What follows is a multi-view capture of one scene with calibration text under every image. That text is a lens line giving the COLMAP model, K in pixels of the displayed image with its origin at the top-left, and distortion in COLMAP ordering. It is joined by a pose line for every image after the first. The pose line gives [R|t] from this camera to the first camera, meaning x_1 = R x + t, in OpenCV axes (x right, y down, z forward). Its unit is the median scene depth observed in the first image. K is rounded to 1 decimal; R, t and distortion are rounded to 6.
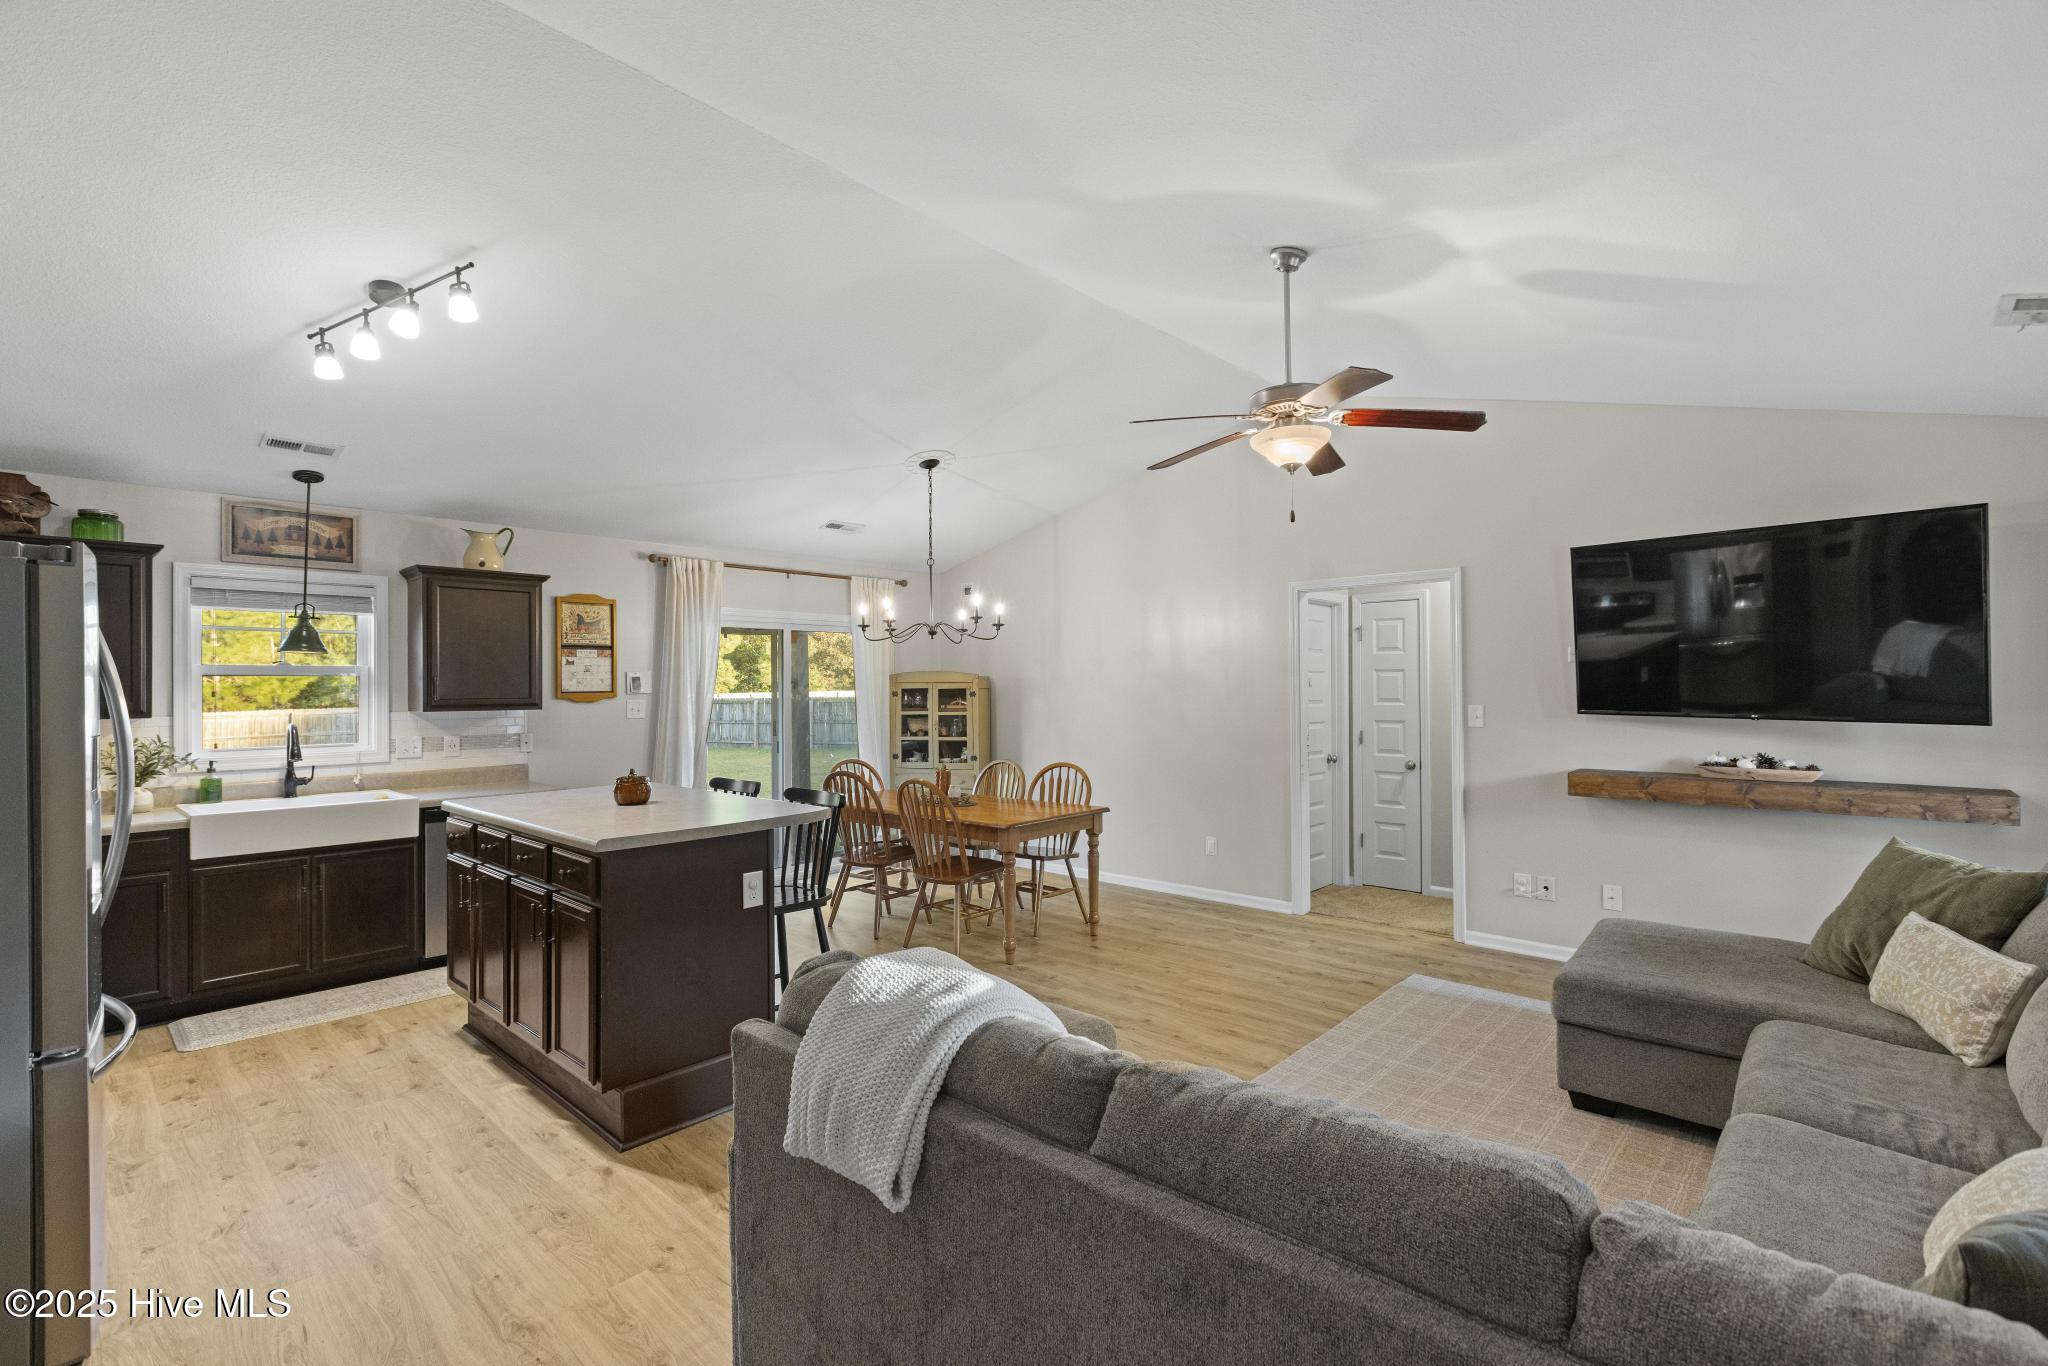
lens RADIAL K [[915.8, 0, 1038.3], [0, 915.8, 676.7], [0, 0, 1]] dist [0.003246, -0.002645]
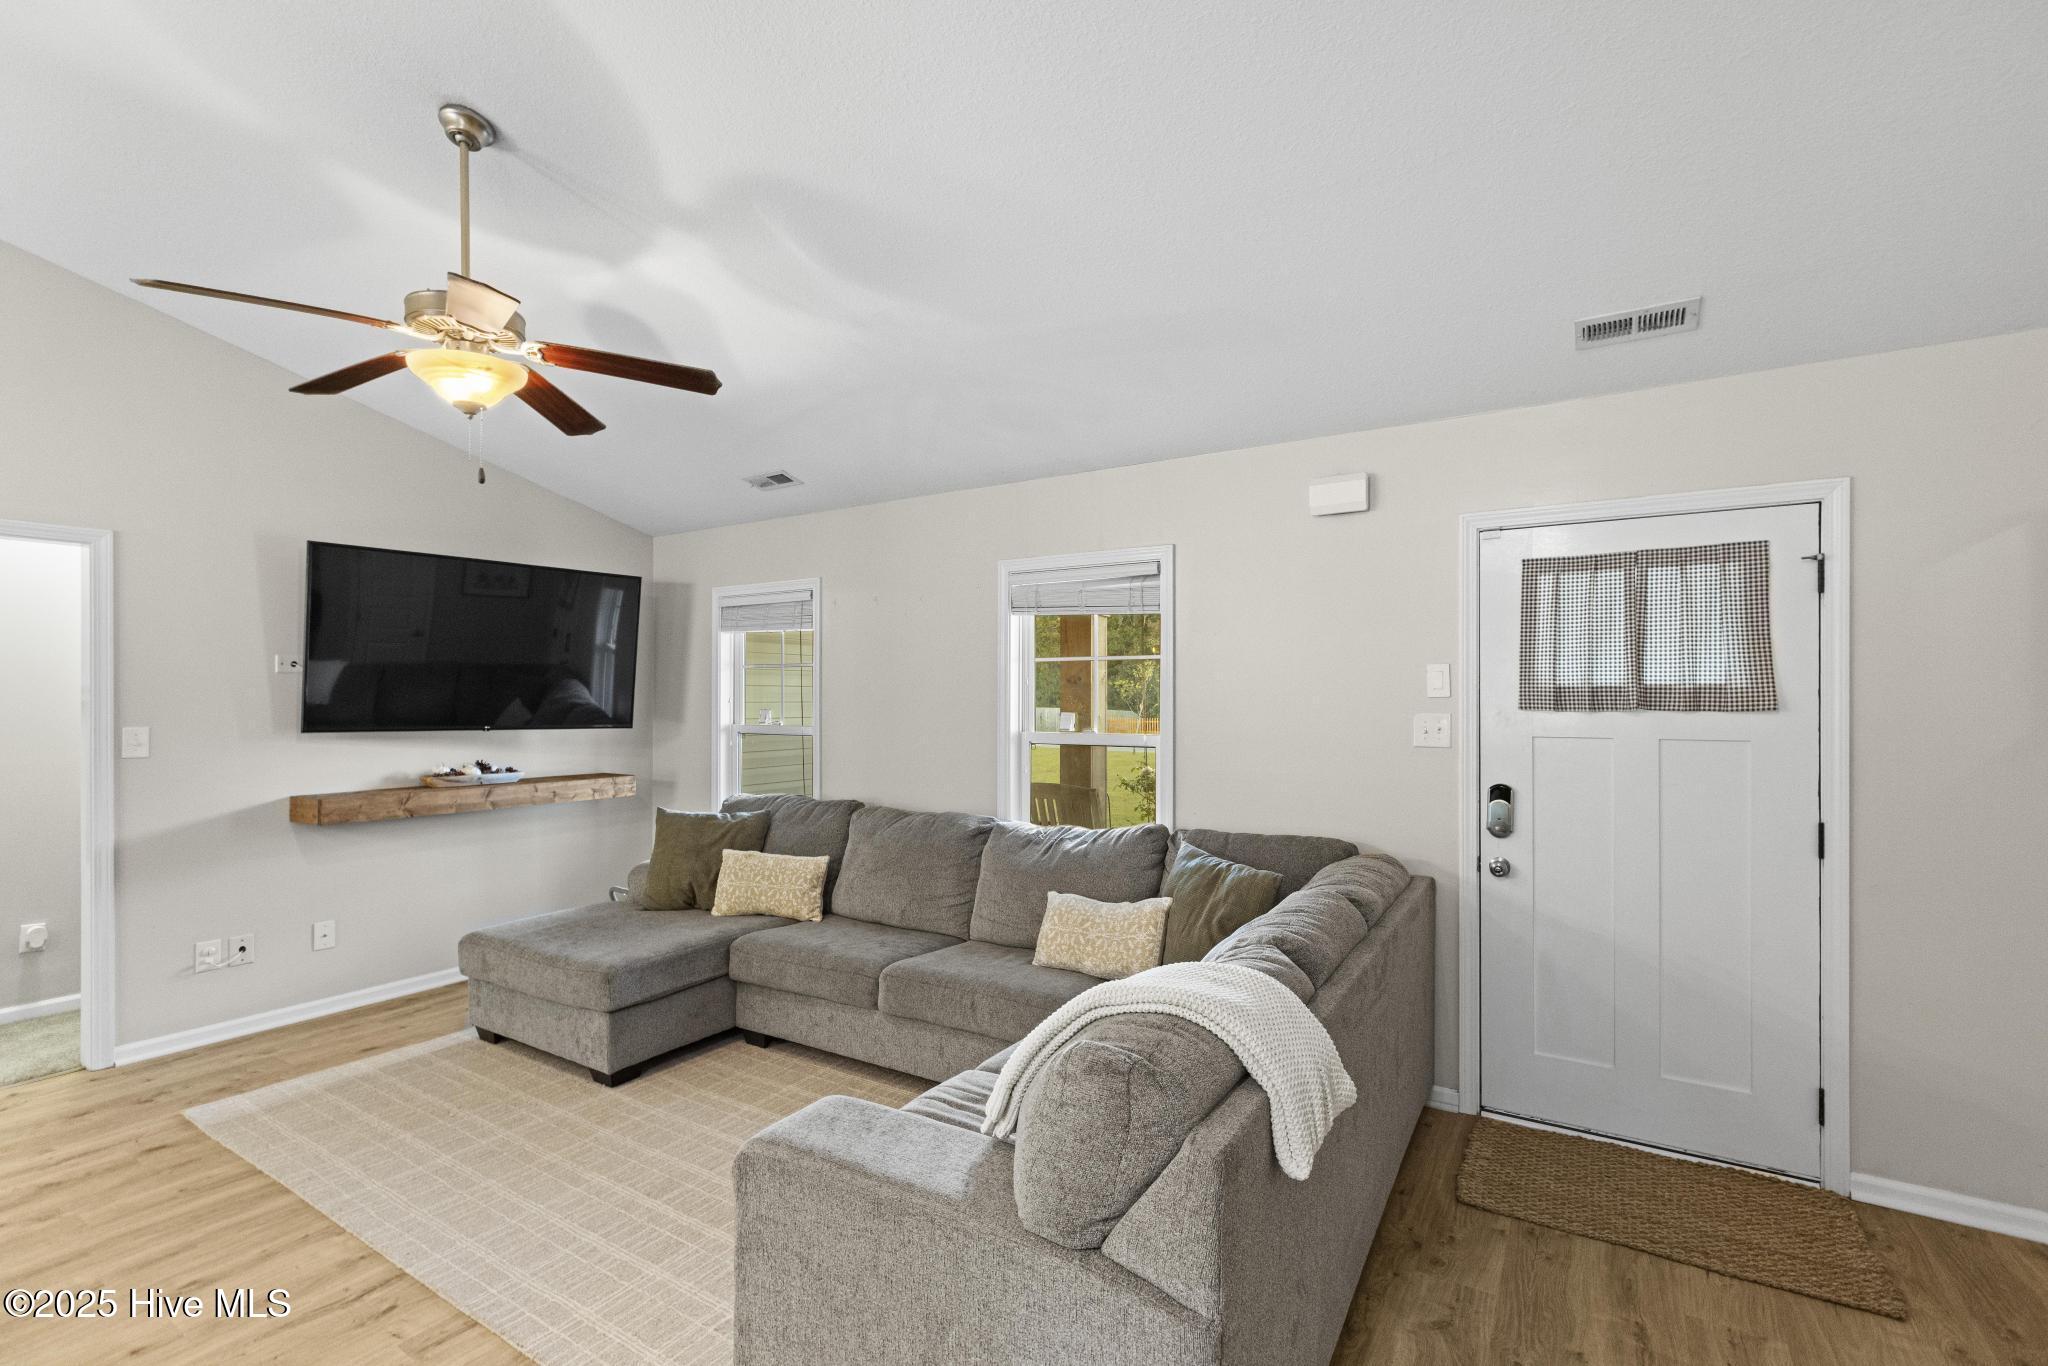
lens RADIAL K [[915.8, 0, 1026.3], [0, 915.8, 693.4], [0, 0, 1]] dist [0.003246, -0.002645]
pose [[-0.175548, 0.011664, 0.984402, -0.384821], [-0.007969, 0.999880, -0.013268, 0.009603], [-0.984439, -0.010174, -0.175434, 0.479109]]
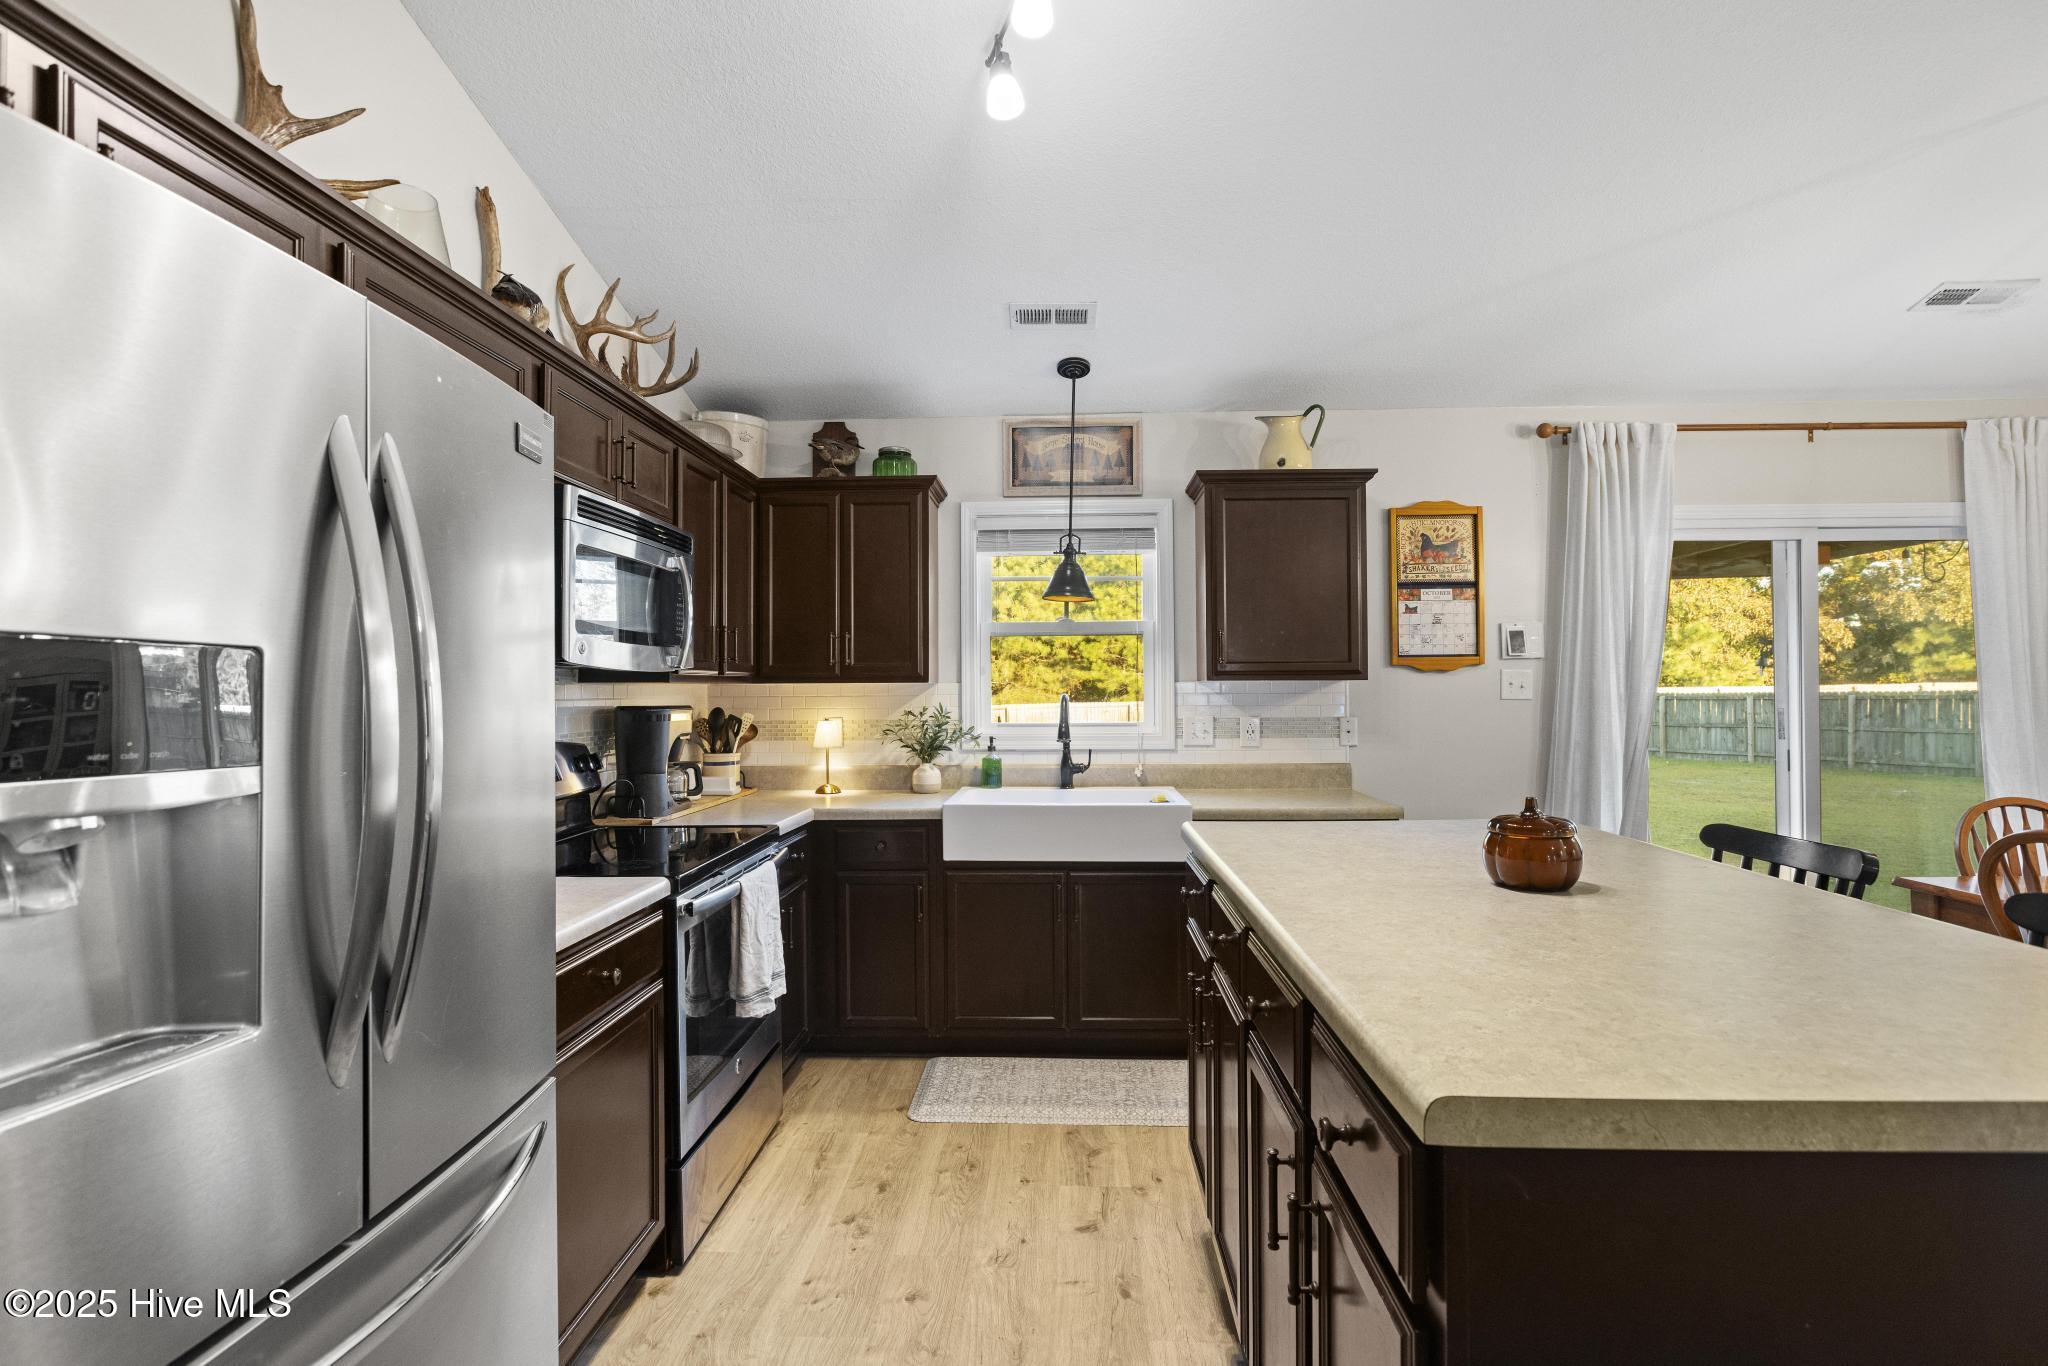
lens RADIAL K [[968.7, 0, 1022.5], [0, 968.7, 682.0], [0, 0, 1]] dist [-0.000092, 0.000151]
pose [[0.642986, -0.002060, -0.765875, -0.205645], [0.007847, 0.999962, 0.003898, 0.037131], [0.765838, -0.008516, 0.642977, 0.438377]]
